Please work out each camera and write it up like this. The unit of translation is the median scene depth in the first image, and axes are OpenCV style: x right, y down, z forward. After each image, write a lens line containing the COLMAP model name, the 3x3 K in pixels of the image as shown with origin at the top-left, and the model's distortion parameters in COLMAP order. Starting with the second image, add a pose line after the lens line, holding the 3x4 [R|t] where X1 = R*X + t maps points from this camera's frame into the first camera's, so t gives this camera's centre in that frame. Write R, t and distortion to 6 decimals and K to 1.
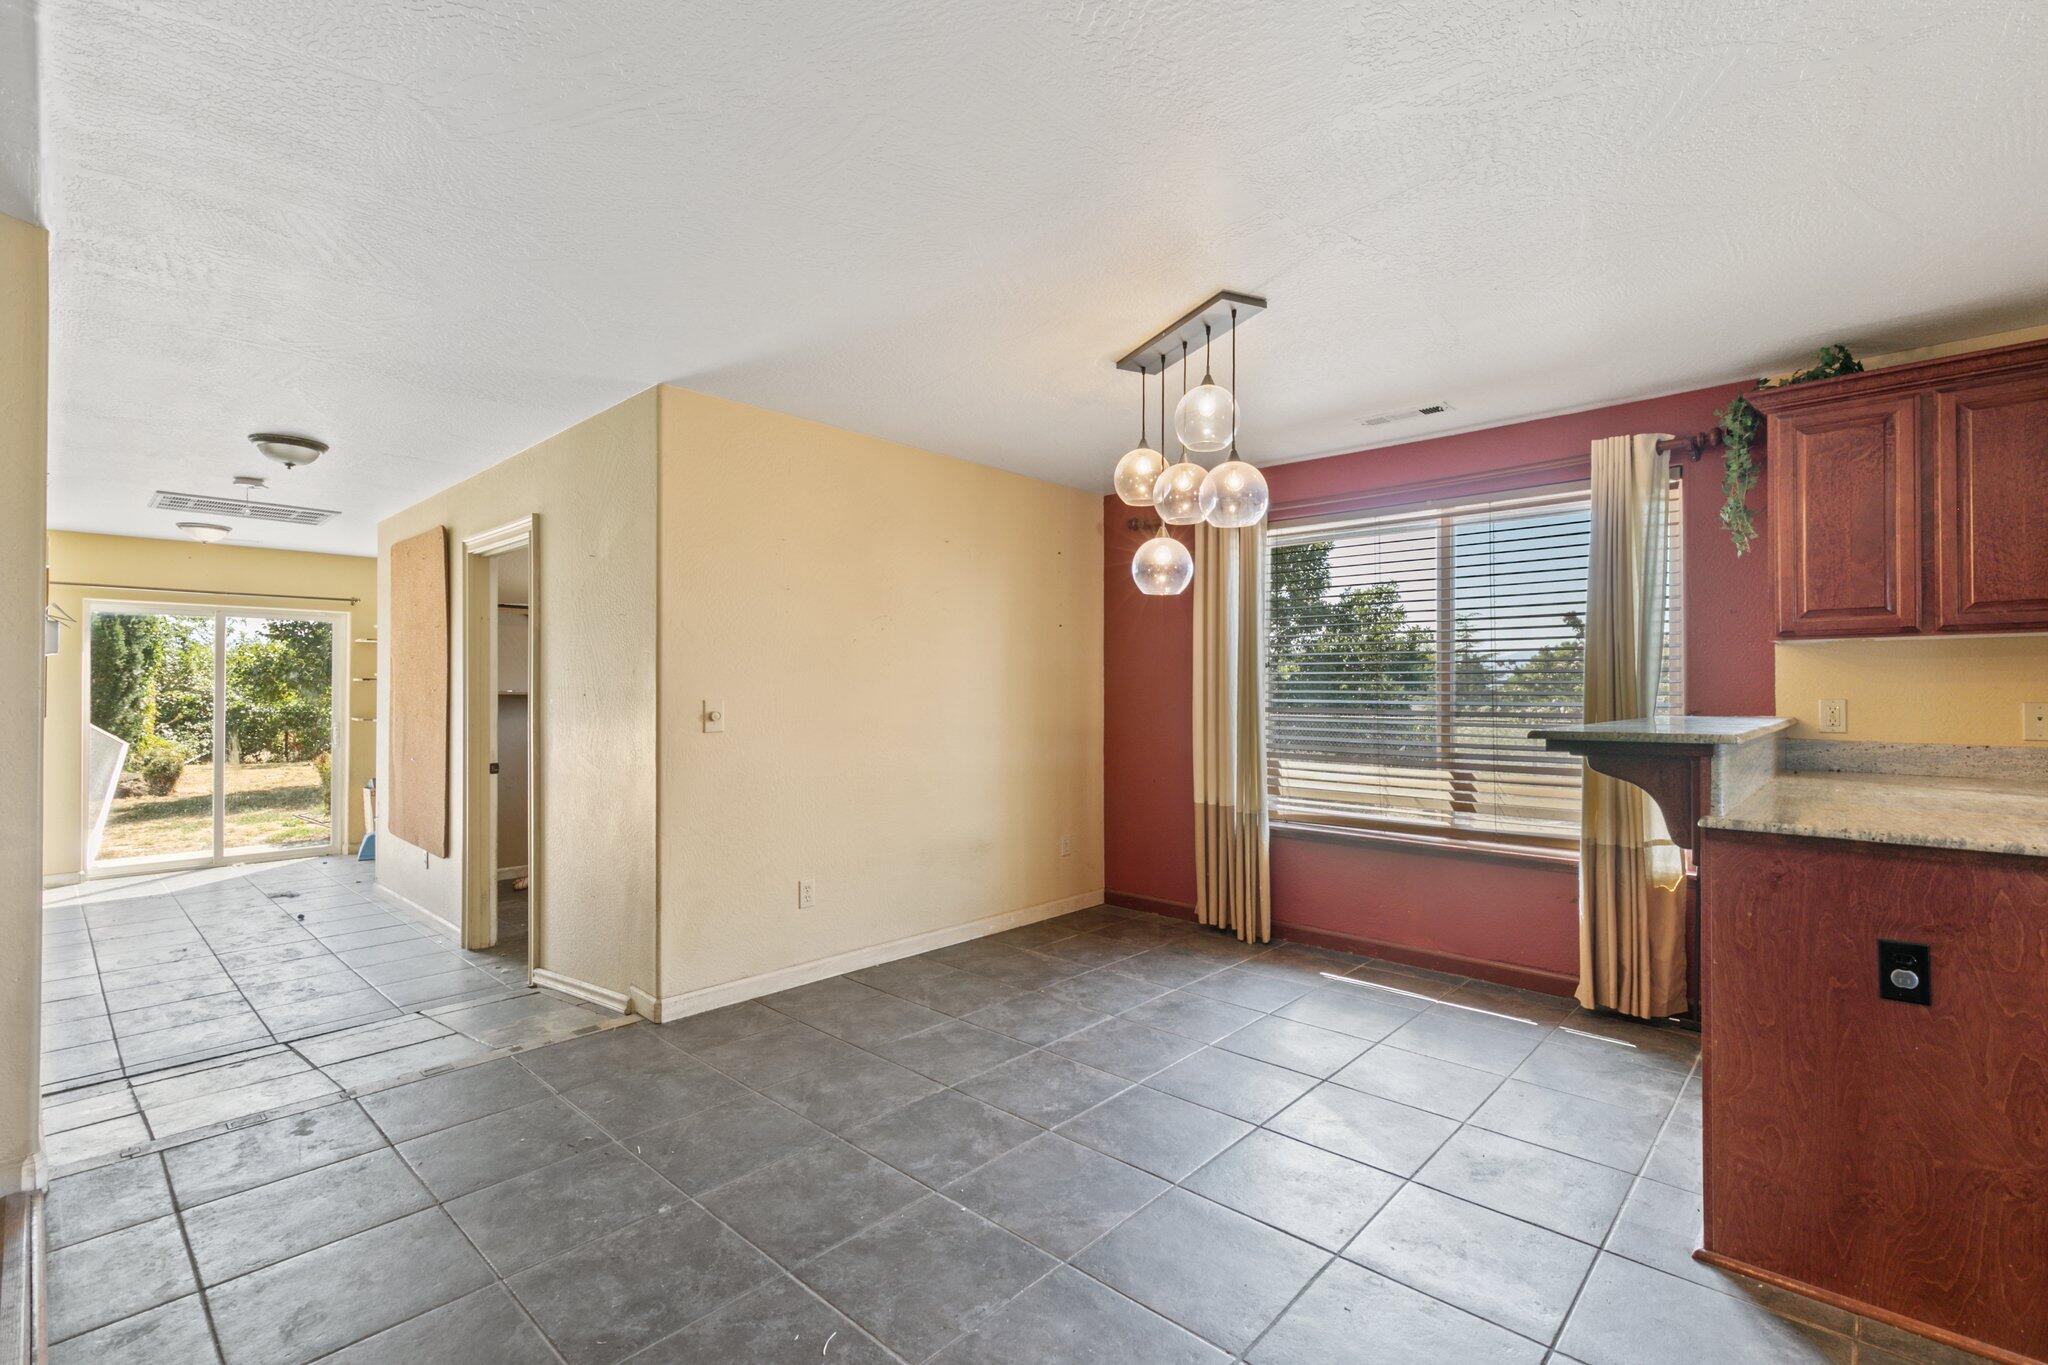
lens RADIAL K [[925.8, 0, 1026.8], [0, 925.8, 685.6], [0, 0, 1]] dist [0.000119, 0.000041]
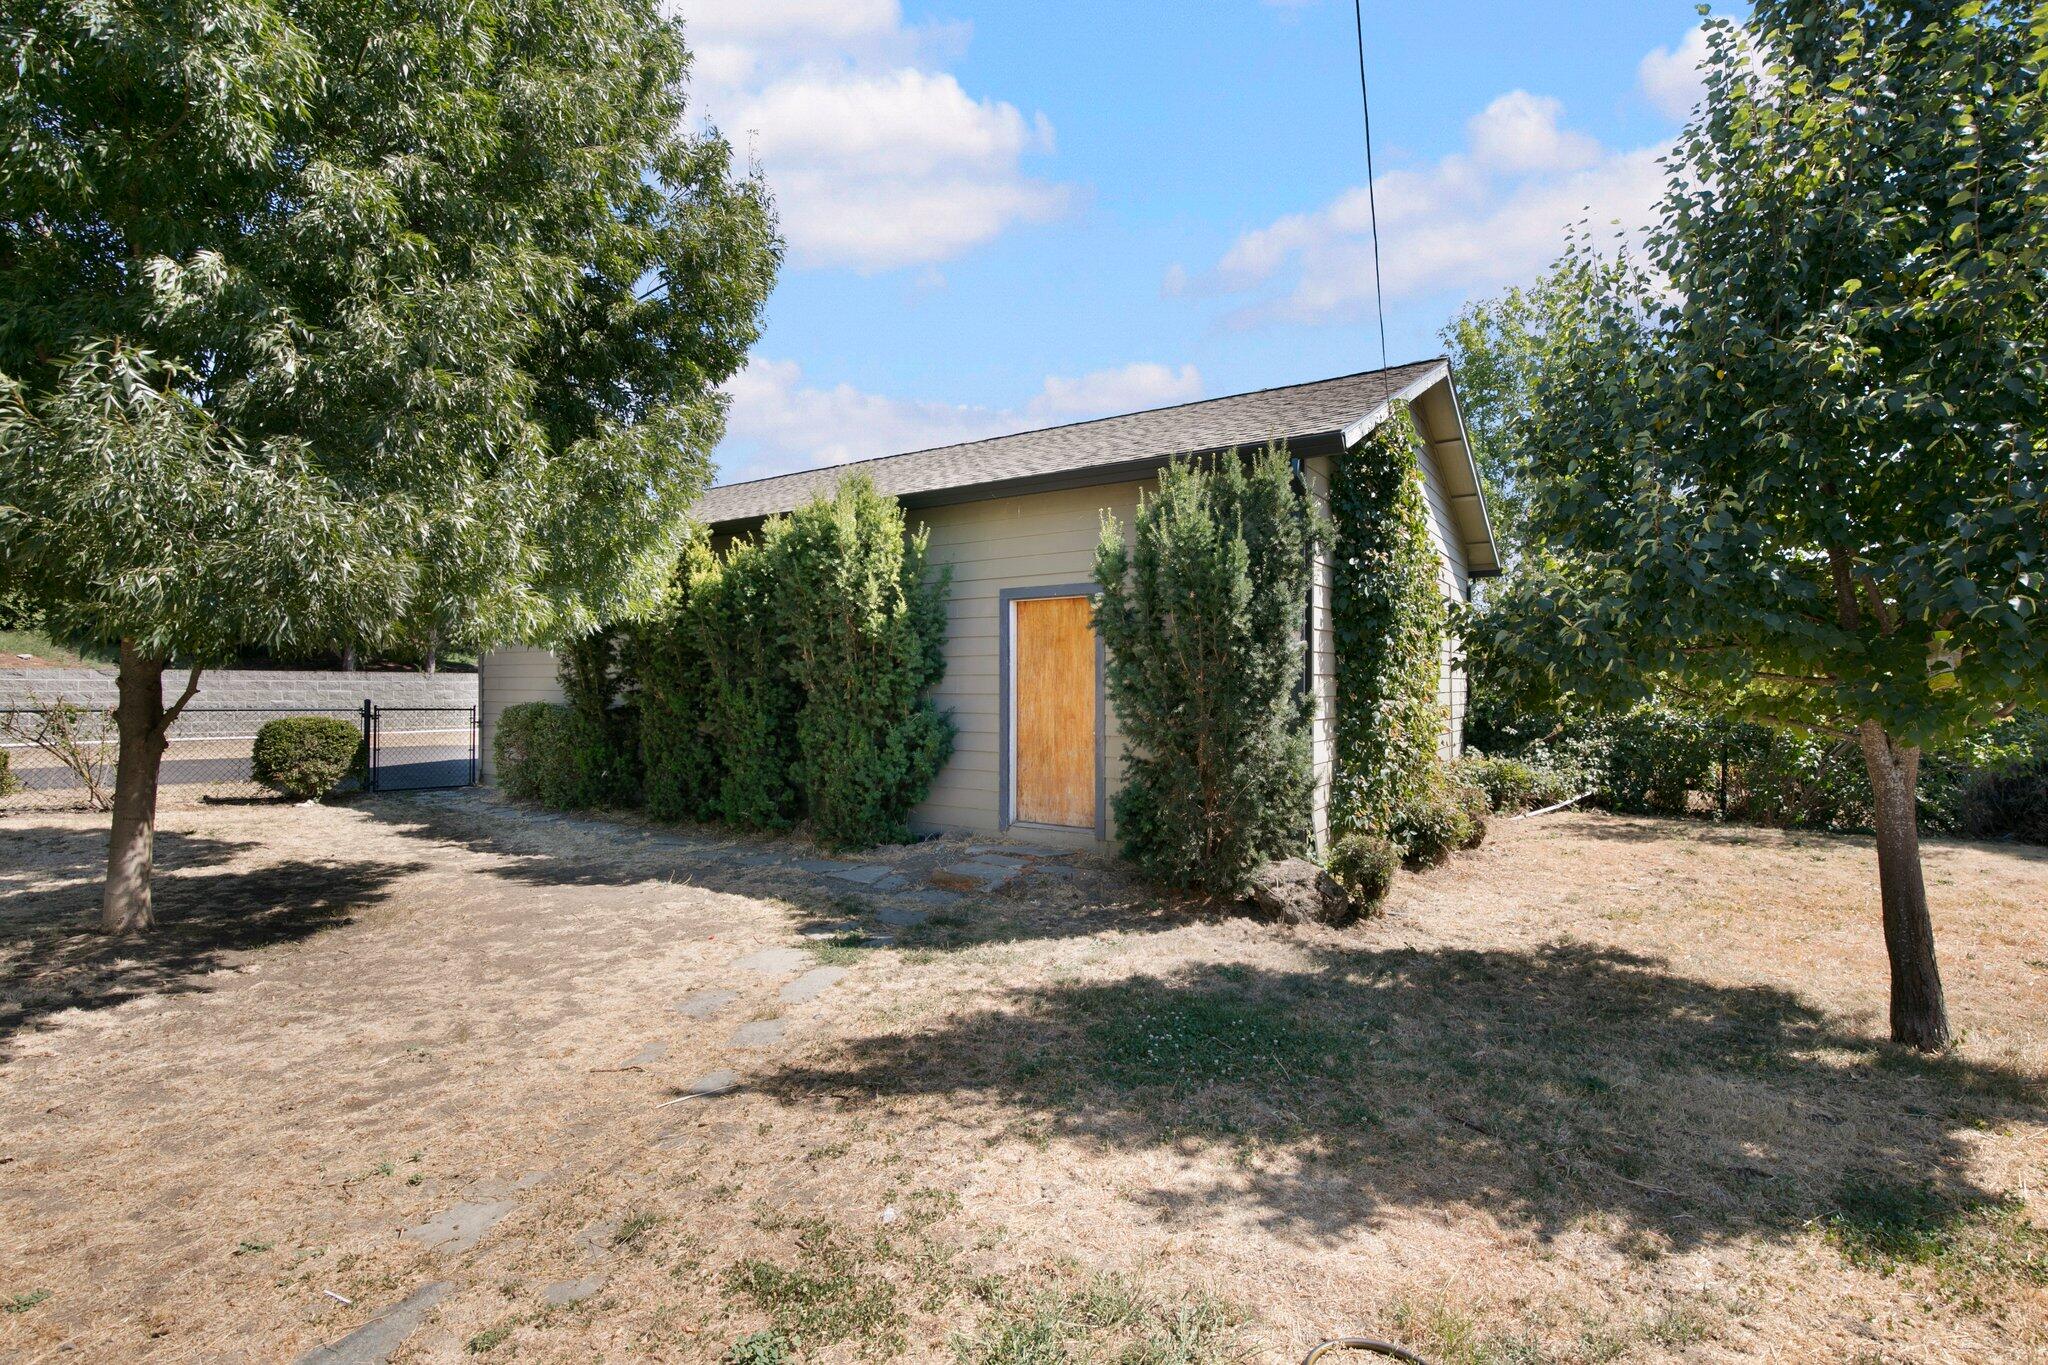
lens RADIAL K [[925.8, 0, 1030.5], [0, 925.8, 685.2], [0, 0, 1]] dist [0.000119, 0.000041]
pose [[0.180035, -0.005042, -0.983647, -0.372975], [0.007828, 0.999963, -0.003692, 0.003953], [0.983629, -0.007035, 0.180067, 0.546325]]
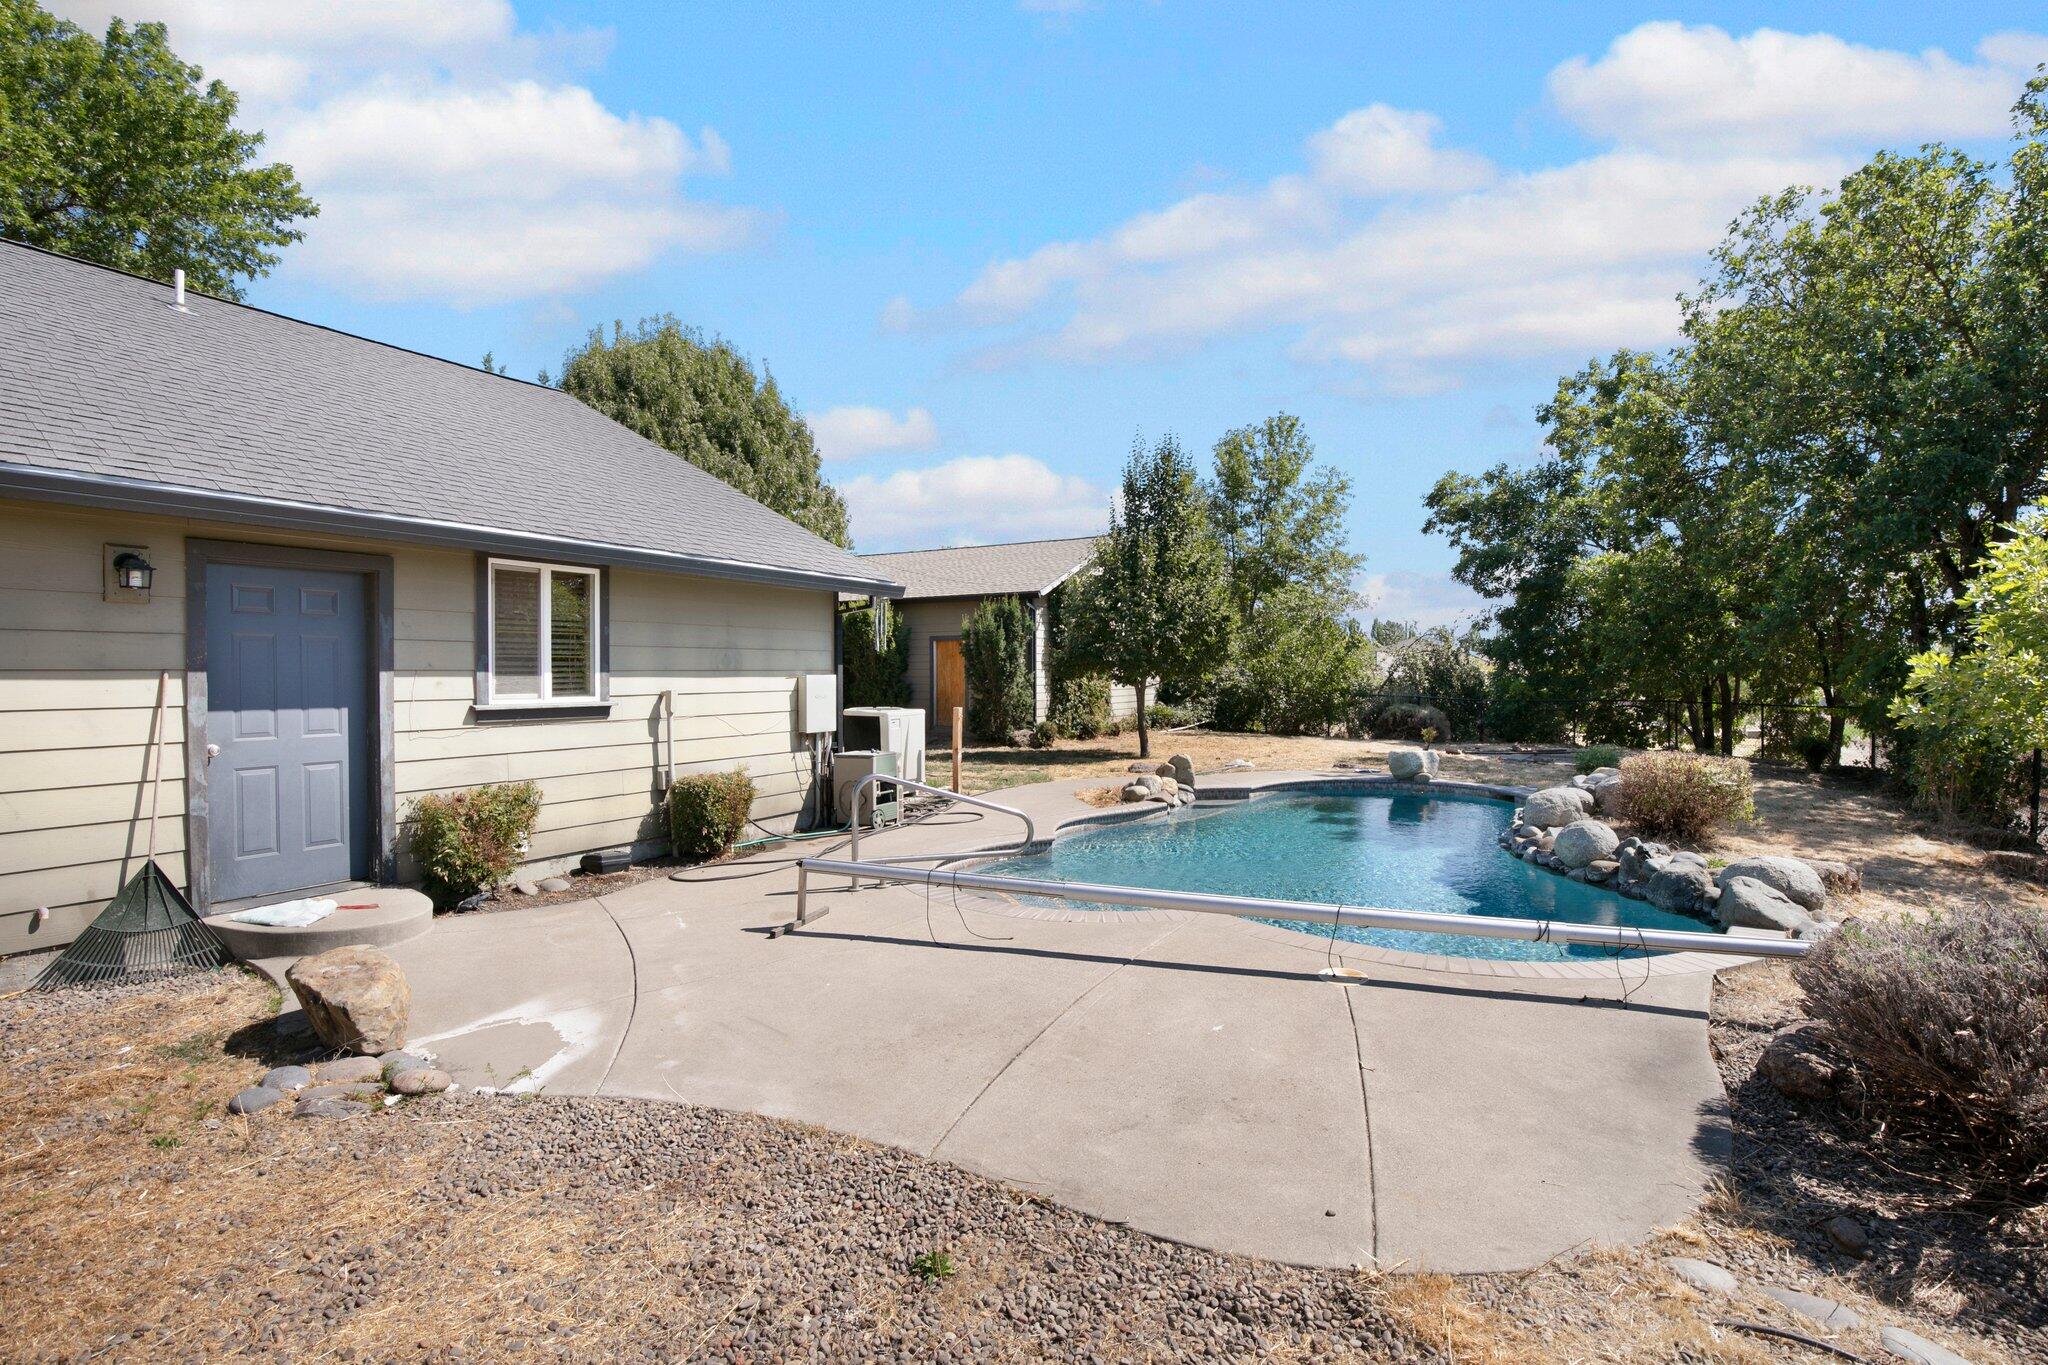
lens RADIAL K [[925.8, 0, 1017.1], [0, 925.8, 683.8], [0, 0, 1]] dist [0.000119, 0.000041]
pose [[0.231502, 0.009397, -0.972789, 0.302711], [0.011120, 0.999862, 0.012305, 0.002427], [0.972771, -0.013666, 0.231366, 0.454887]]
